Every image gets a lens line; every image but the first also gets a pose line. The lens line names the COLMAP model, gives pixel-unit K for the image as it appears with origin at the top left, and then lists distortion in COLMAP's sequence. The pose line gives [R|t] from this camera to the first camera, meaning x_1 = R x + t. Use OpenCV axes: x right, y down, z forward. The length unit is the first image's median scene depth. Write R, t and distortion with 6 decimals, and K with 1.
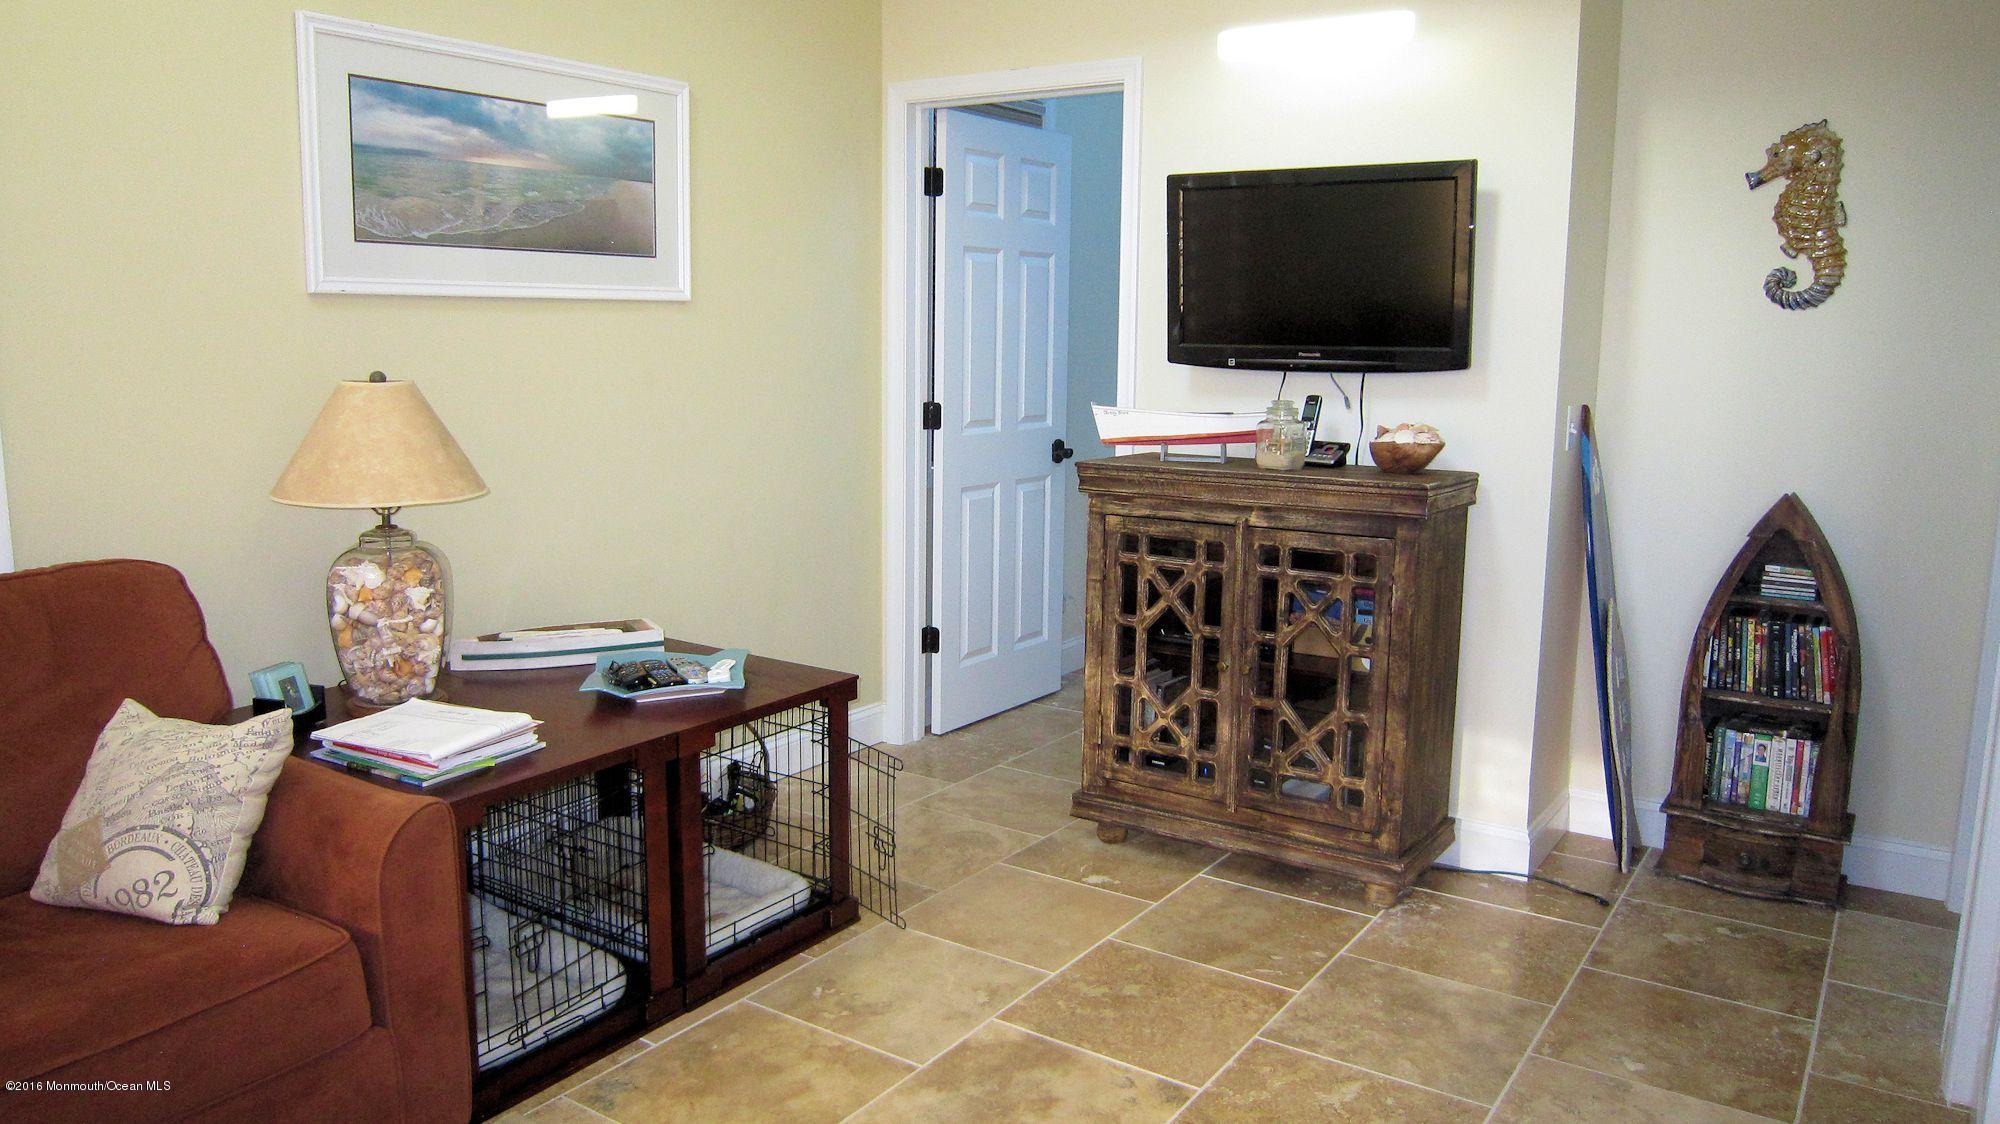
lens RADIAL K [[1431.5, 0, 1000.0], [0, 1431.5, 562.0], [0, 0, 1]] dist [-0.052017, 0.006747]
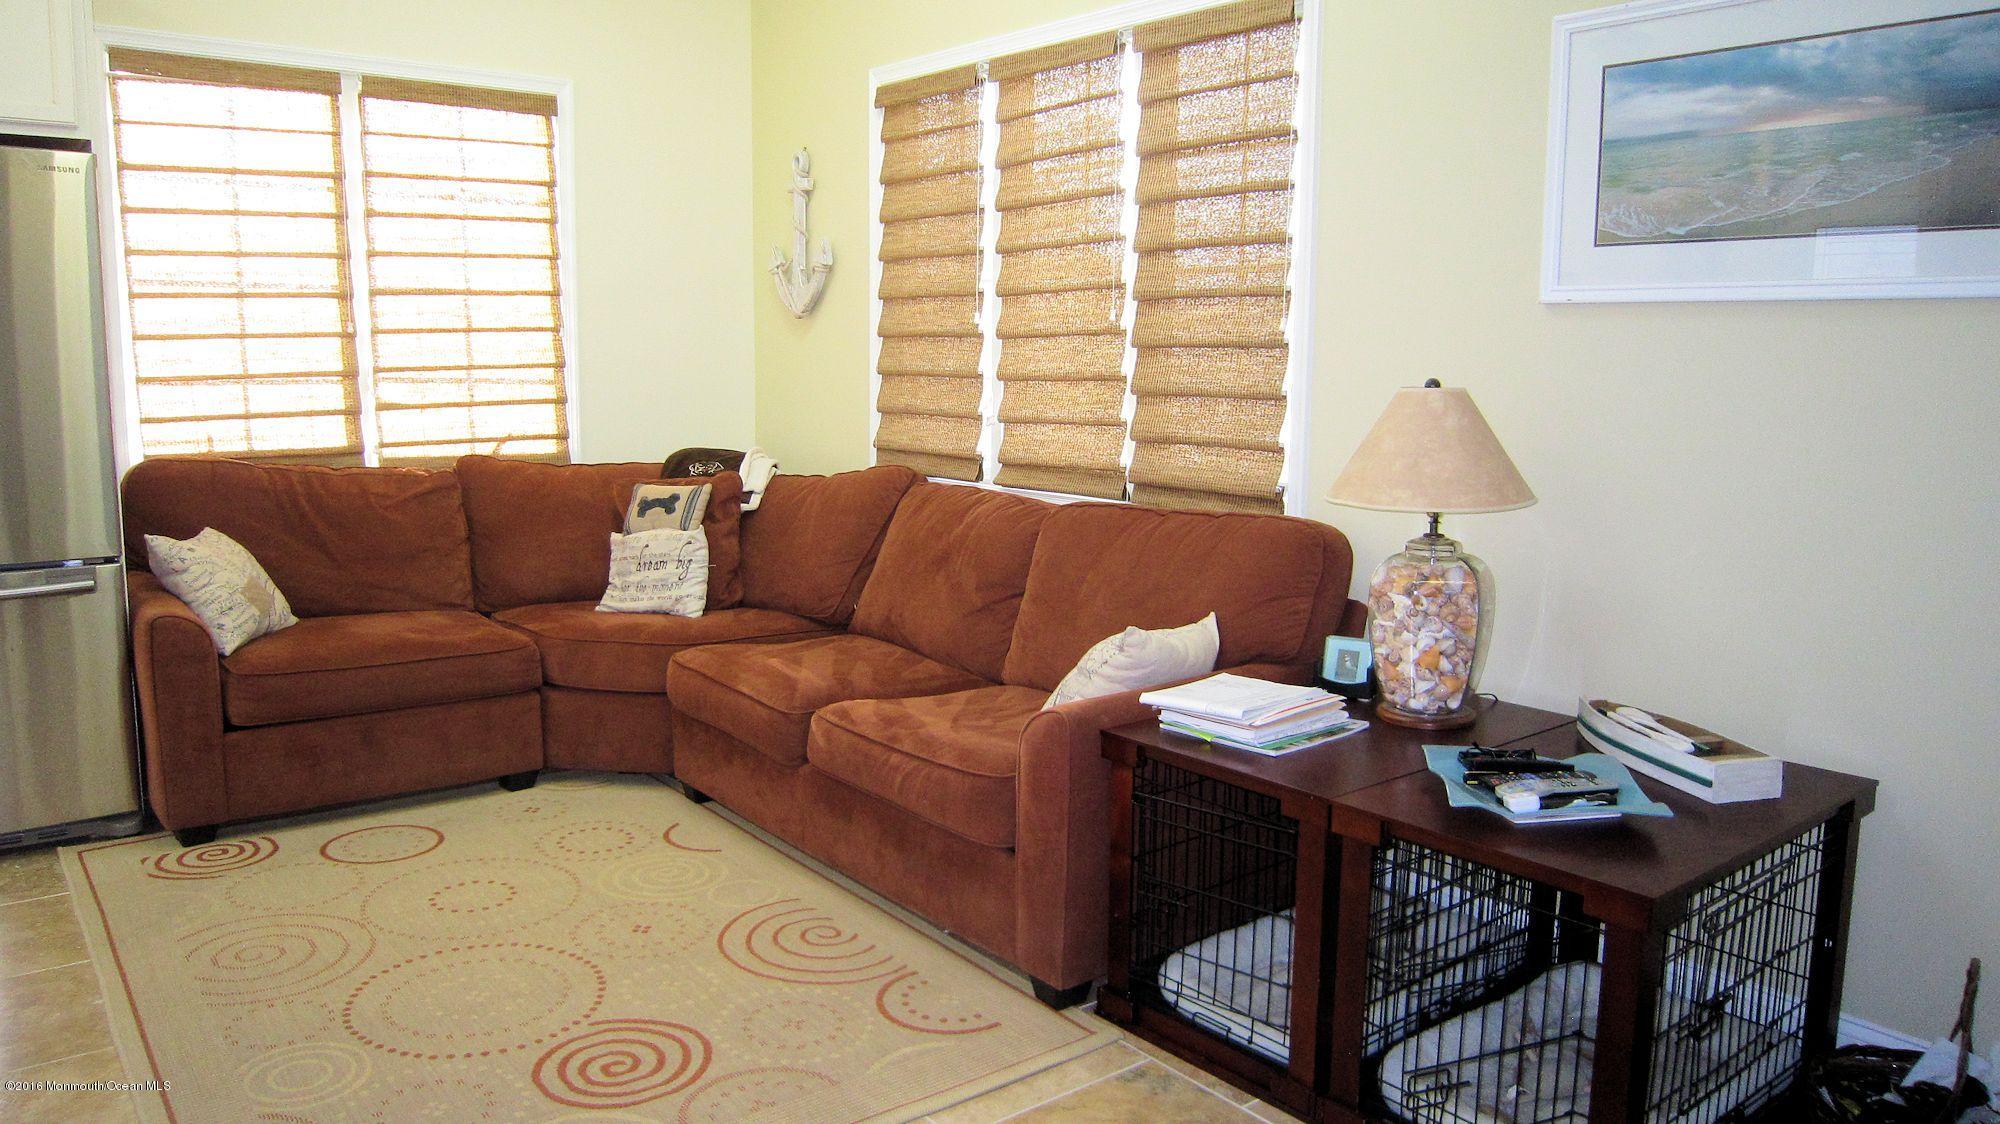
lens RADIAL K [[1431.5, 0, 1000.0], [0, 1431.5, 562.0], [0, 0, 1]] dist [-0.052017, 0.006747]
pose [[-0.306918, 0.121626, -0.943933, 0.560243], [-0.169534, 0.968952, 0.179973, -0.124368], [0.936515, 0.215265, -0.276769, 0.920028]]
